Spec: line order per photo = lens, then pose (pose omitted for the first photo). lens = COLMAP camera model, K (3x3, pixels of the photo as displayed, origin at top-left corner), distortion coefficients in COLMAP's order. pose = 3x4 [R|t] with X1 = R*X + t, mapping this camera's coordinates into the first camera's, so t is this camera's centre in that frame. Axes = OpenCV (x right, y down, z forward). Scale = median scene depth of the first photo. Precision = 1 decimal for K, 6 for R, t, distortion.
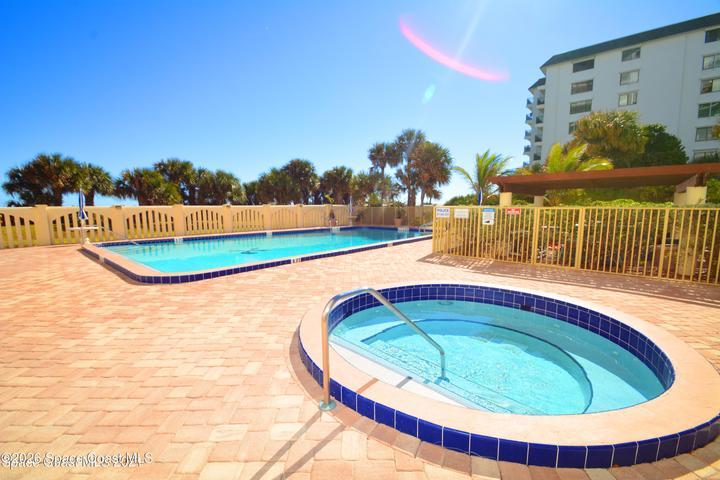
lens RADIAL K [[321.4, 0, 360.0], [0, 321.4, 240.0], [0, 0, 1]] dist [0.000790, -0.021453]
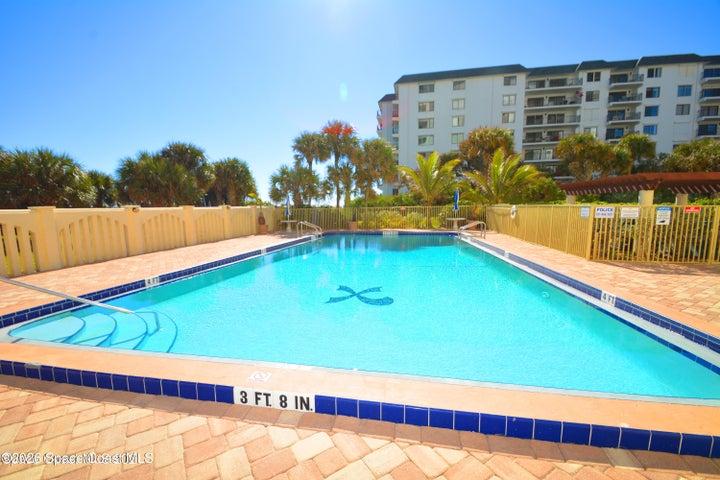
lens RADIAL K [[321.4, 0, 360.0], [0, 321.4, 240.0], [0, 0, 1]] dist [0.000790, -0.021453]
pose [[0.855894, -0.053203, 0.514408, -0.241480], [0.059175, 0.998236, 0.004785, -0.018274], [-0.513755, 0.026345, 0.857532, 0.207558]]
